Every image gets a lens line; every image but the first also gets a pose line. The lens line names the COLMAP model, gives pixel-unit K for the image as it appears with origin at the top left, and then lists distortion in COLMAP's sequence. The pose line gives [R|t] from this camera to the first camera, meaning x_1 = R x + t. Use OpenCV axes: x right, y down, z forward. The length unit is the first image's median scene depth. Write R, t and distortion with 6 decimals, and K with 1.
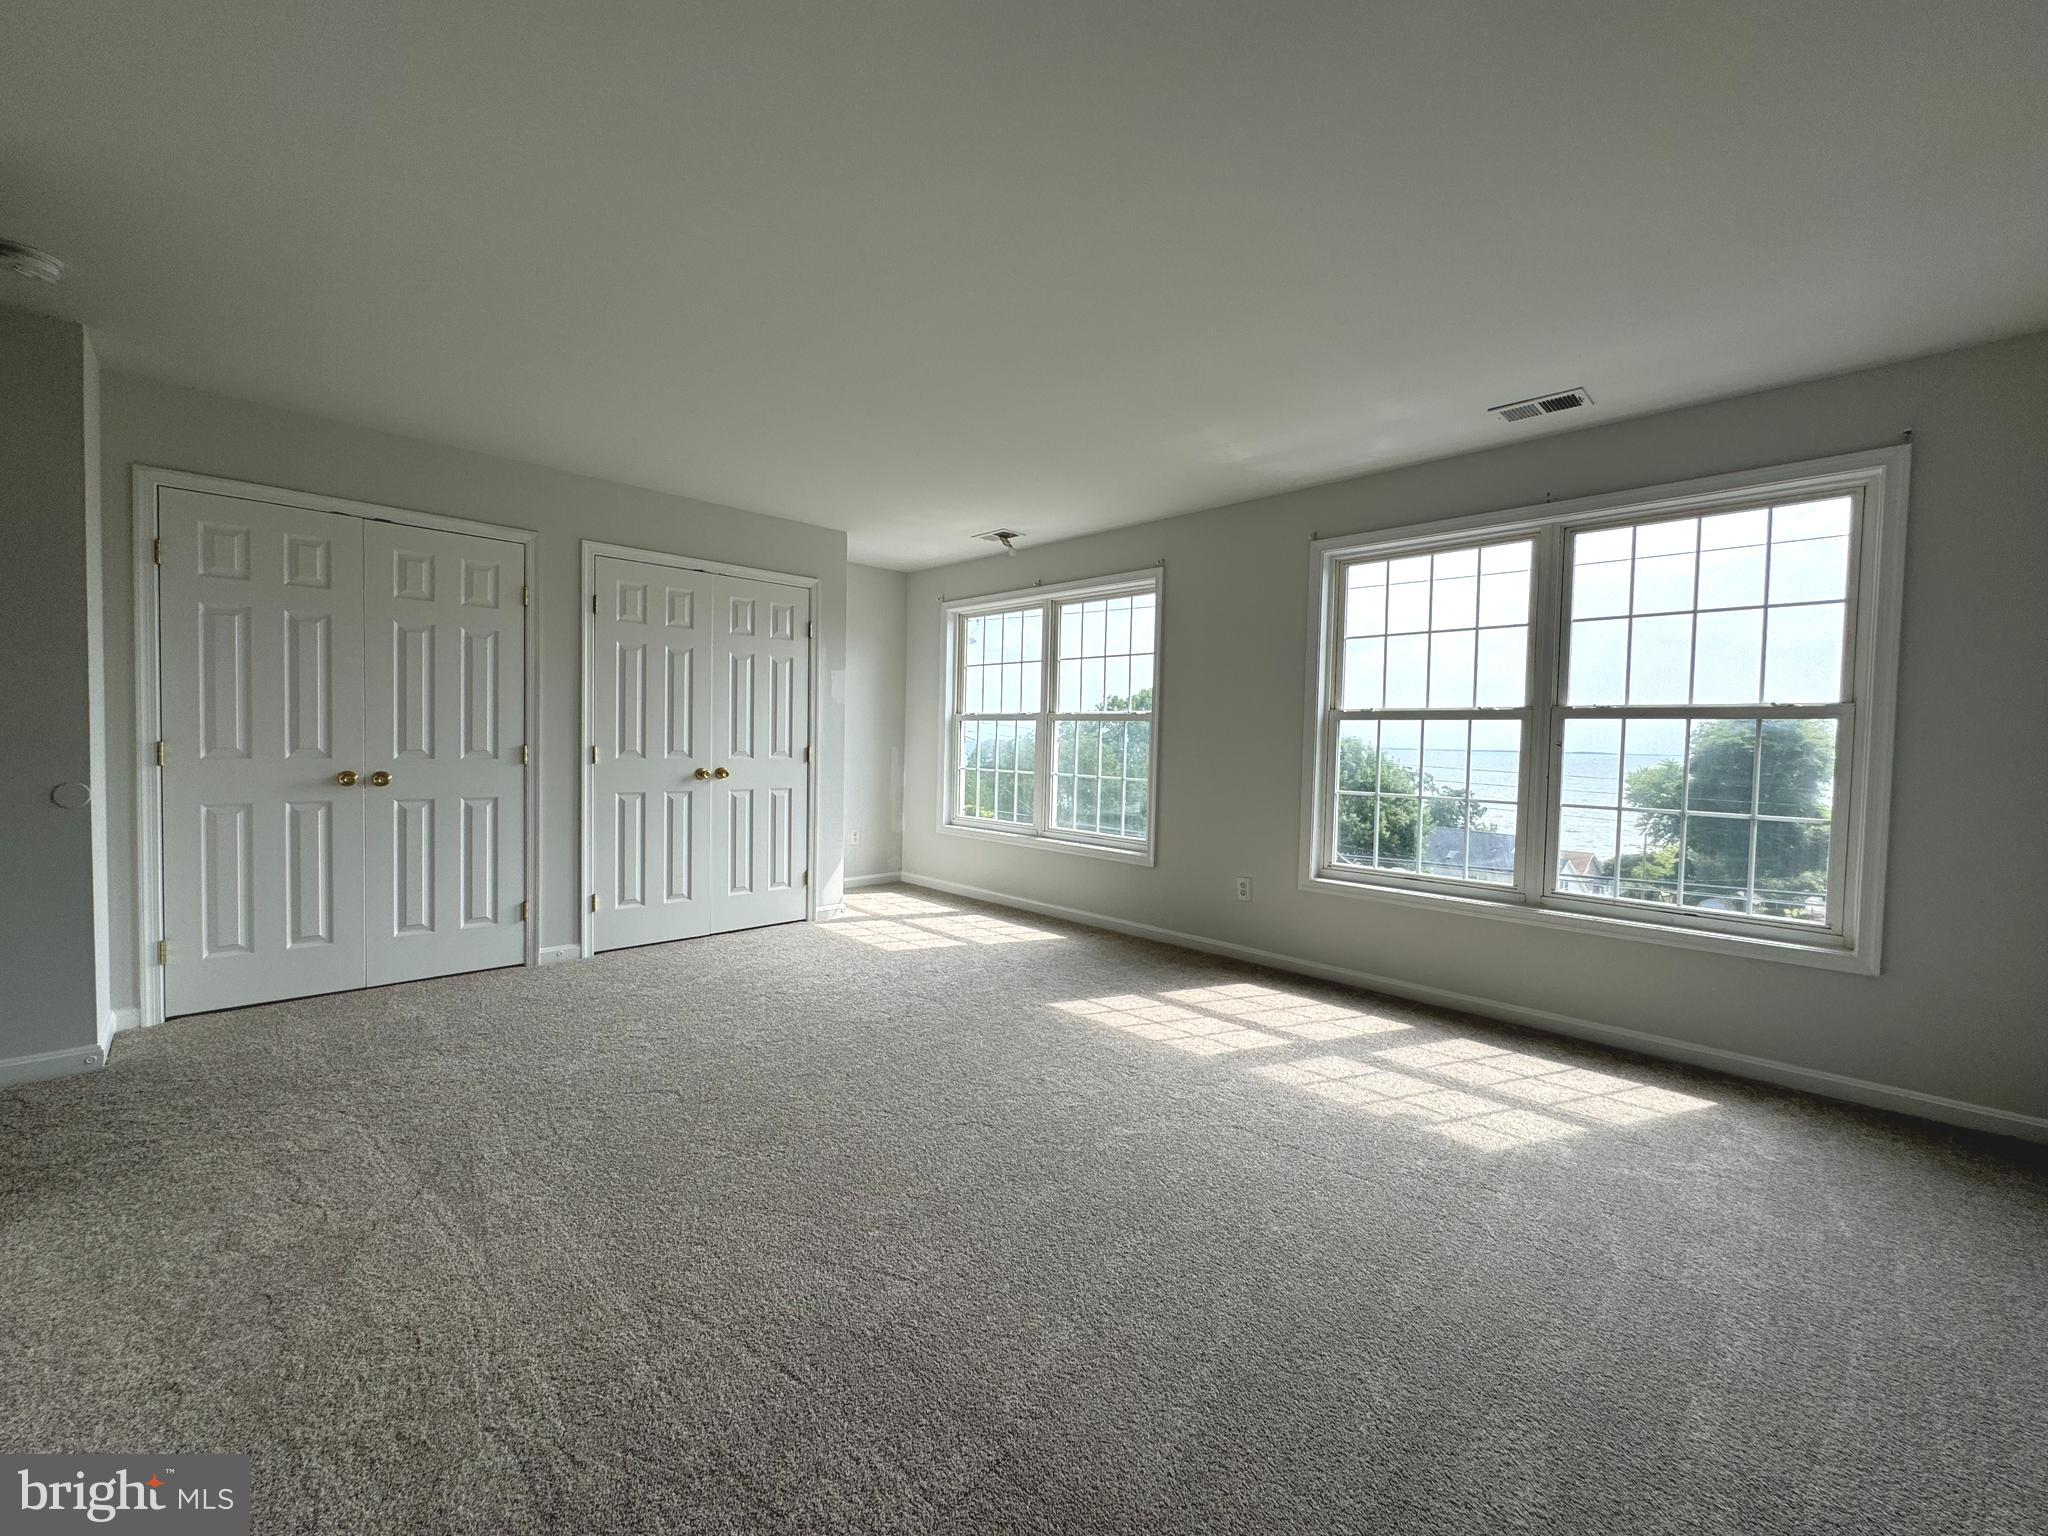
lens RADIAL K [[817.4, 0, 1024.0], [0, 817.4, 768.0], [0, 0, 1]] dist [0.000072, -0.000075]
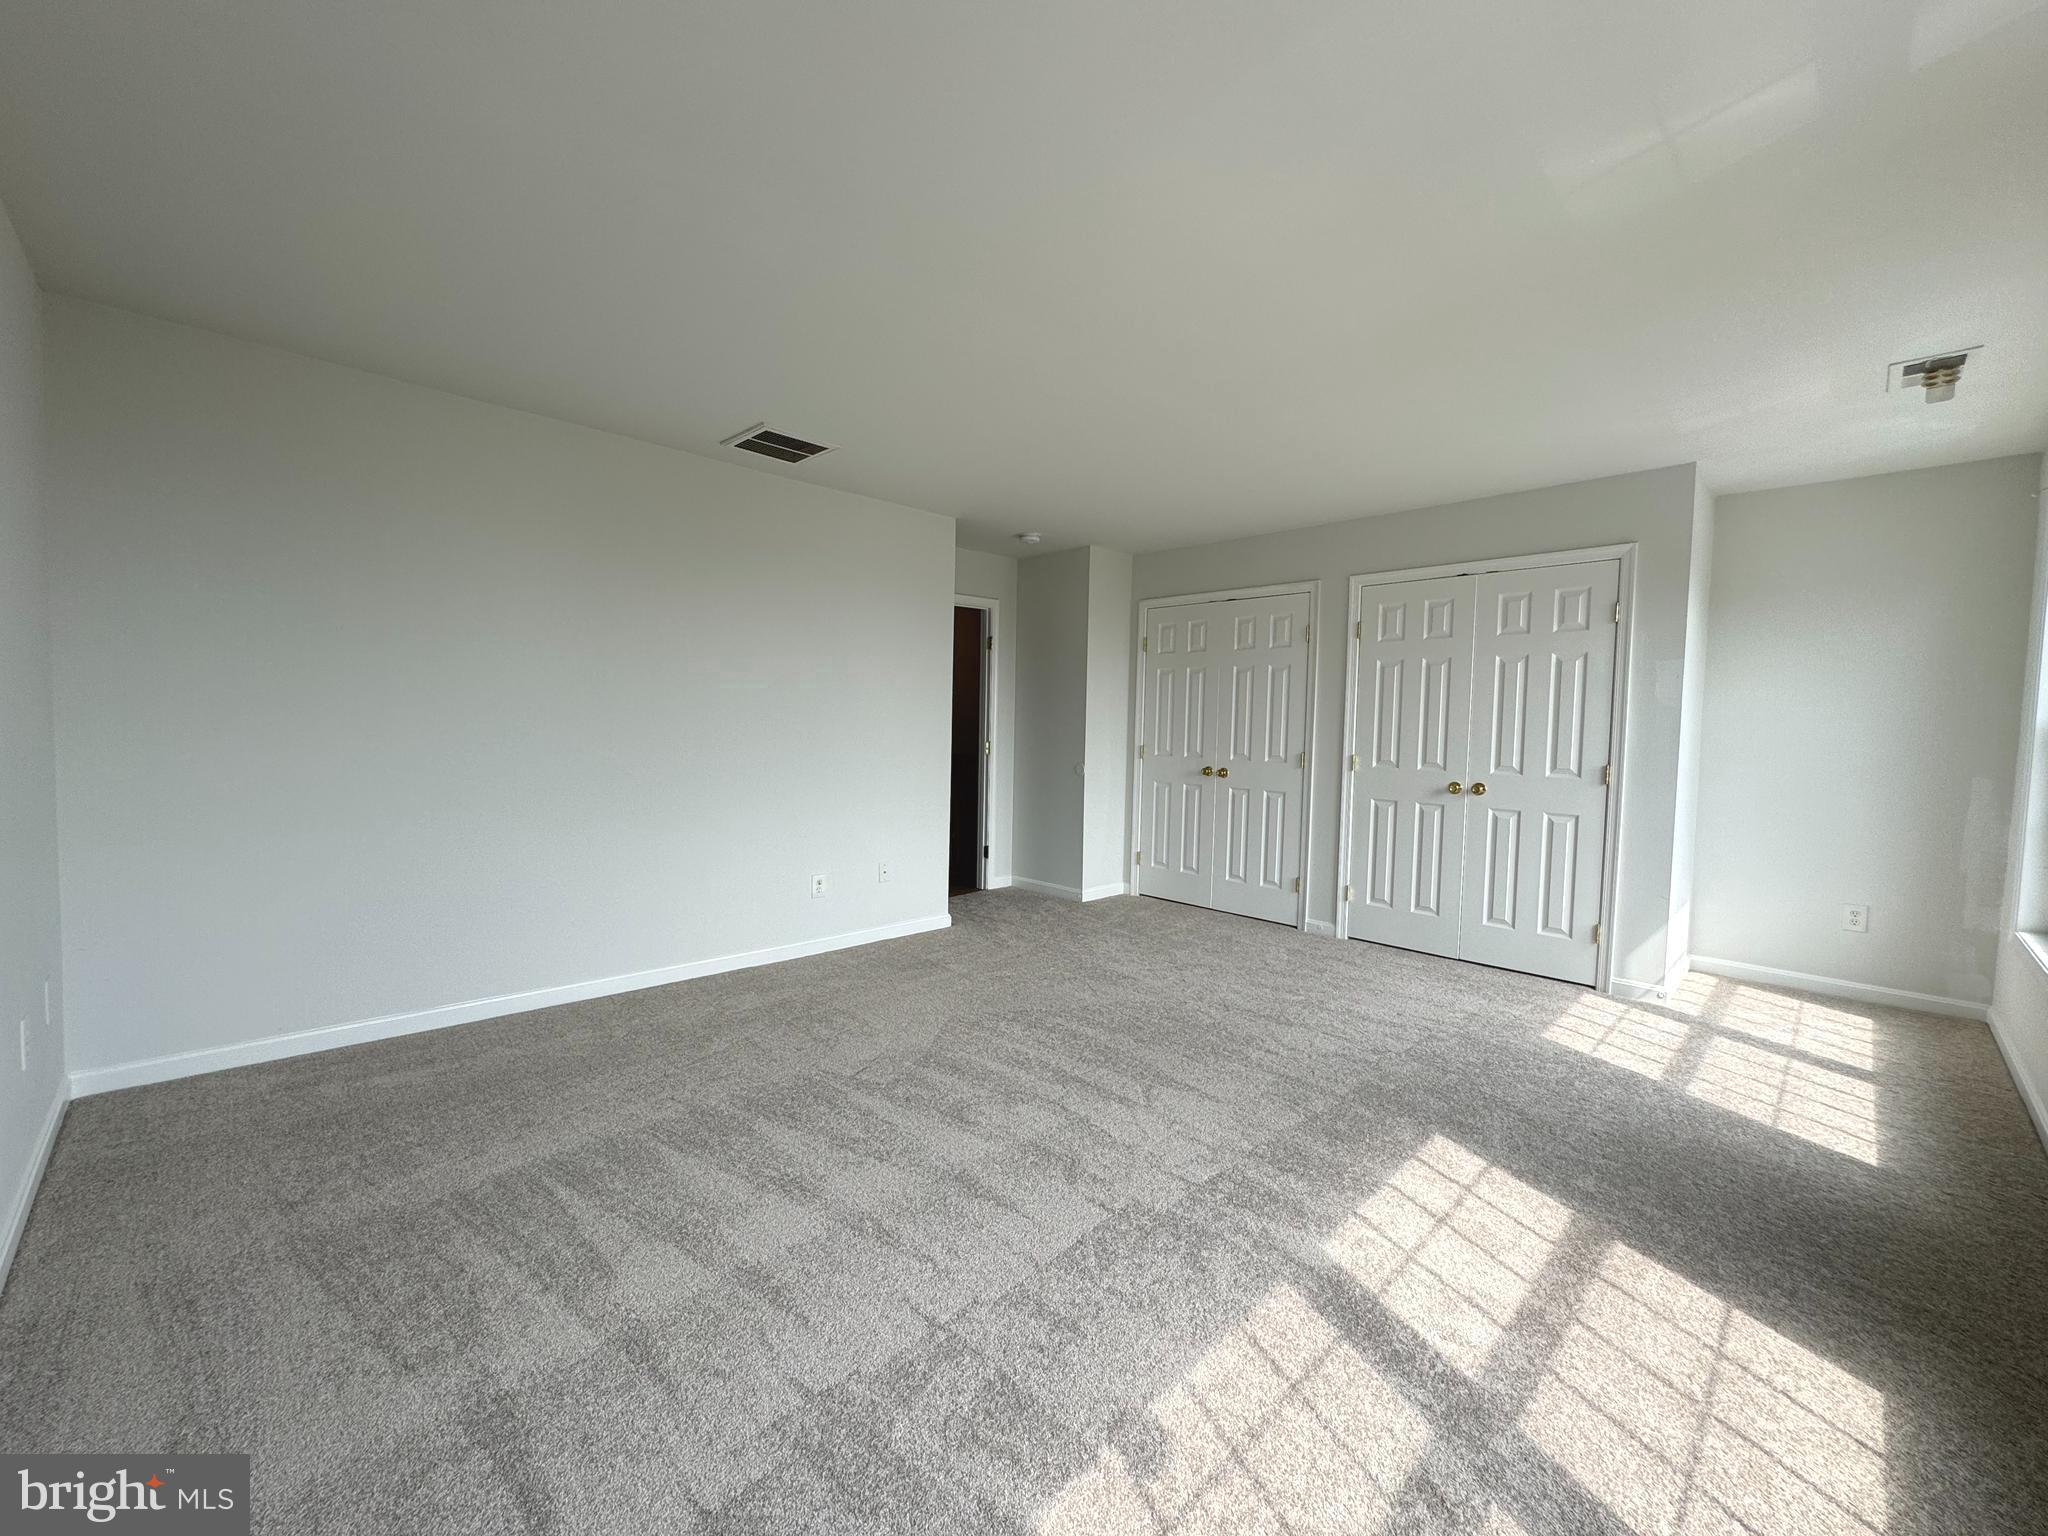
lens RADIAL K [[823.9, 0, 1062.8], [0, 823.9, 778.6], [0, 0, 1]] dist [0.000955, 0.000181]
pose [[0.018770, 0.036075, -0.999173, 0.609724], [-0.064237, 0.997328, 0.034802, -0.008326], [0.997758, 0.063531, 0.021037, 0.570599]]
